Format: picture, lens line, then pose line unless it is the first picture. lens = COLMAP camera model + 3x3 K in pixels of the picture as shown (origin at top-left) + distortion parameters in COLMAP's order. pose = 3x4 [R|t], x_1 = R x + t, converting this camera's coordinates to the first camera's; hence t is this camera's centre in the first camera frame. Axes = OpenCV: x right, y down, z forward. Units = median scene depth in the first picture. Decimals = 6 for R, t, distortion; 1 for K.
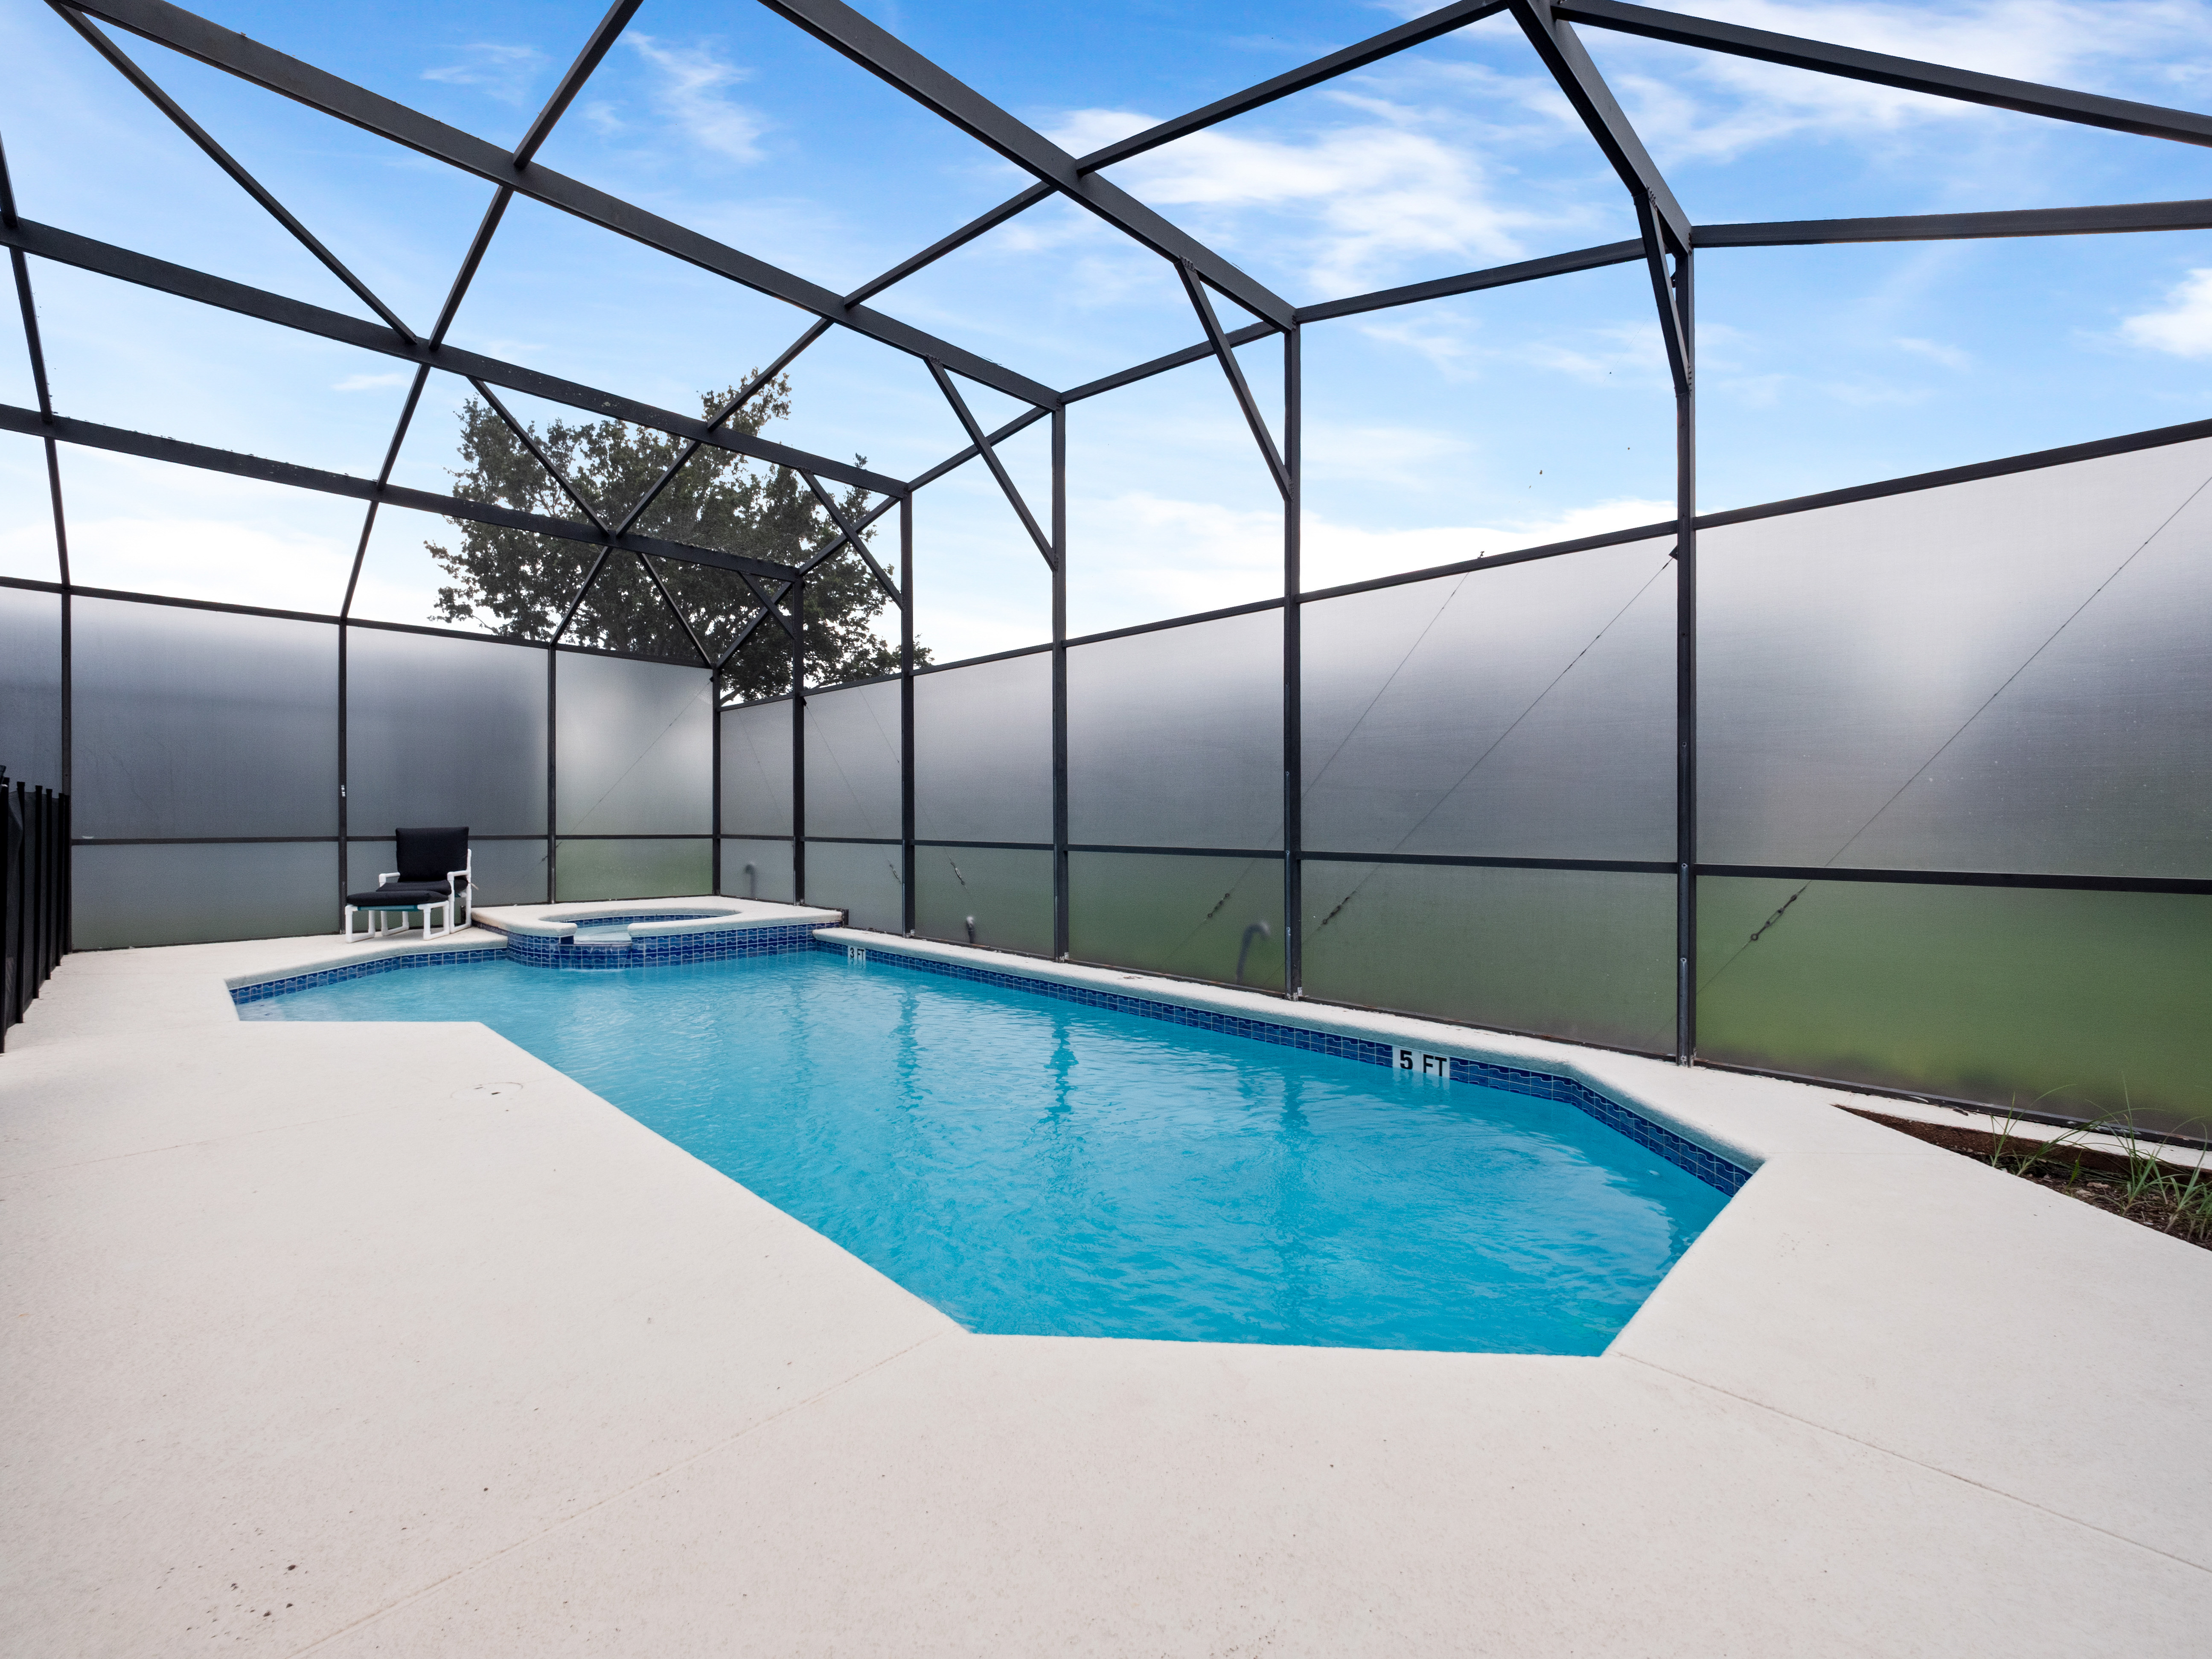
lens RADIAL K [[948.3, 0, 1096.2], [0, 948.3, 817.1], [0, 0, 1]] dist [-0.011209, 0.000802]
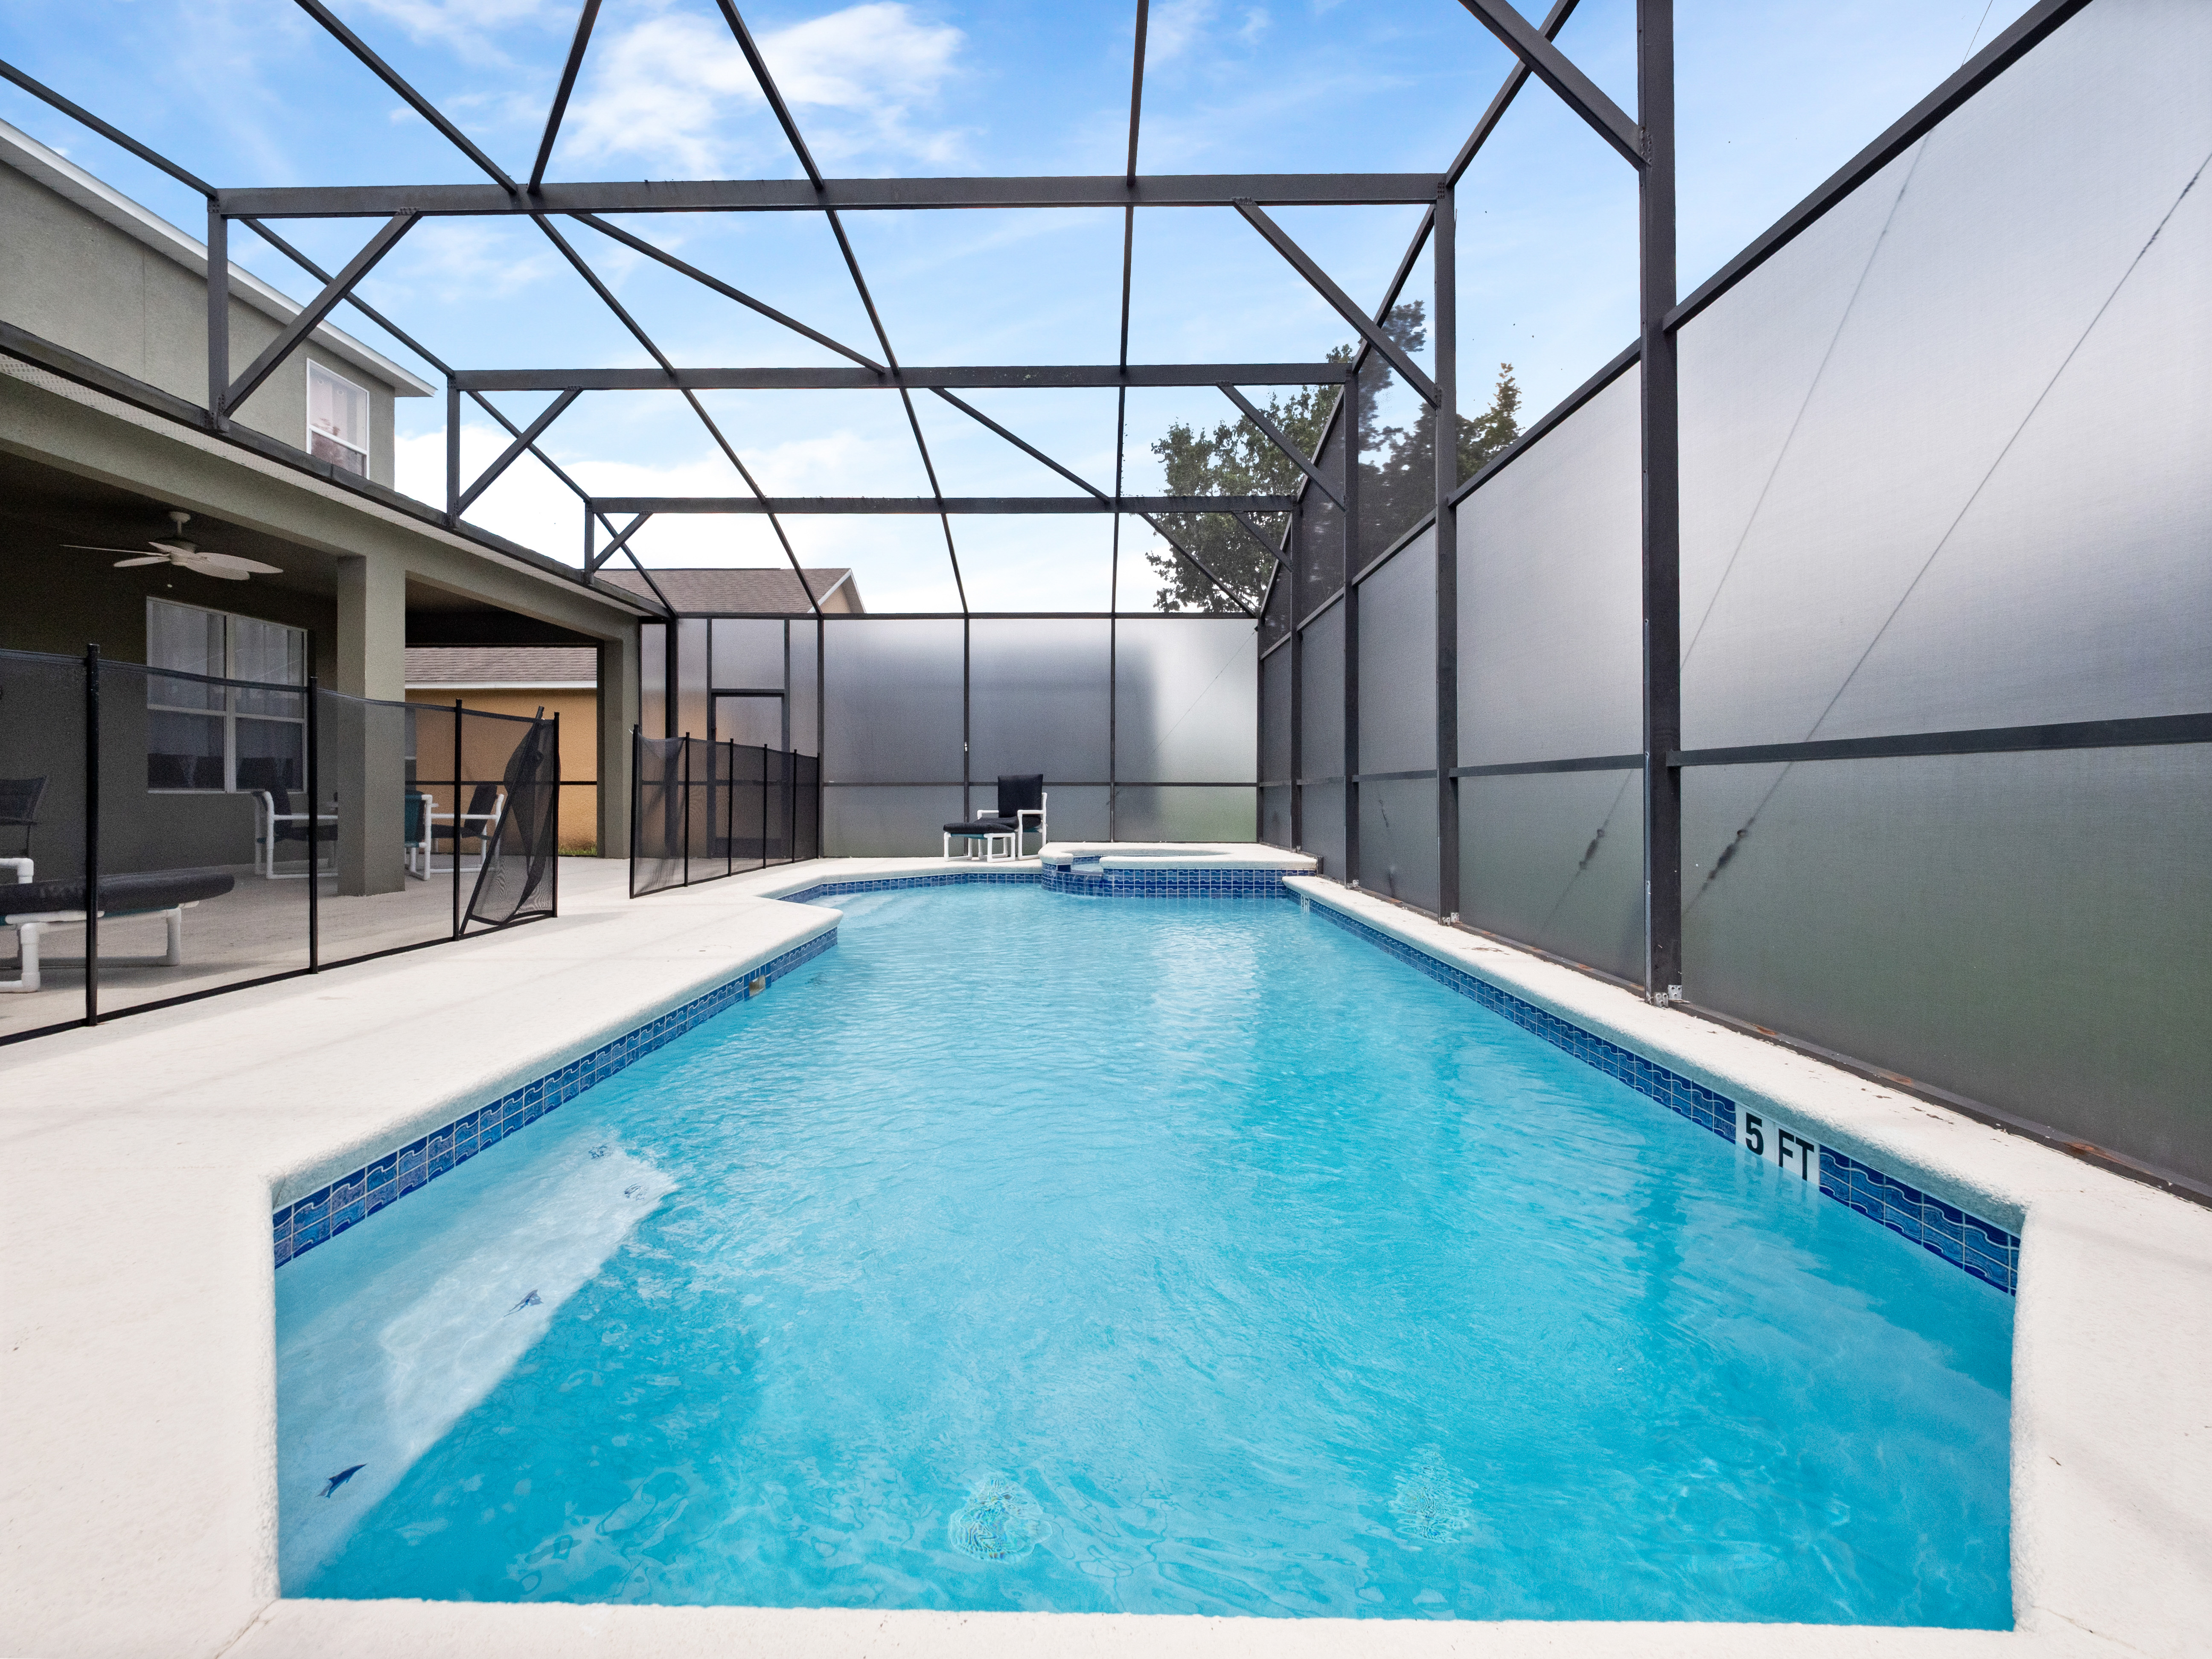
lens RADIAL K [[948.3, 0, 1071.8], [0, 948.3, 804.0], [0, 0, 1]] dist [-0.011209, 0.000802]
pose [[0.690672, 0.005076, -0.723150, 0.281436], [0.003695, 0.999938, 0.010547, 0.044190], [0.723159, -0.009957, 0.690610, 0.239508]]
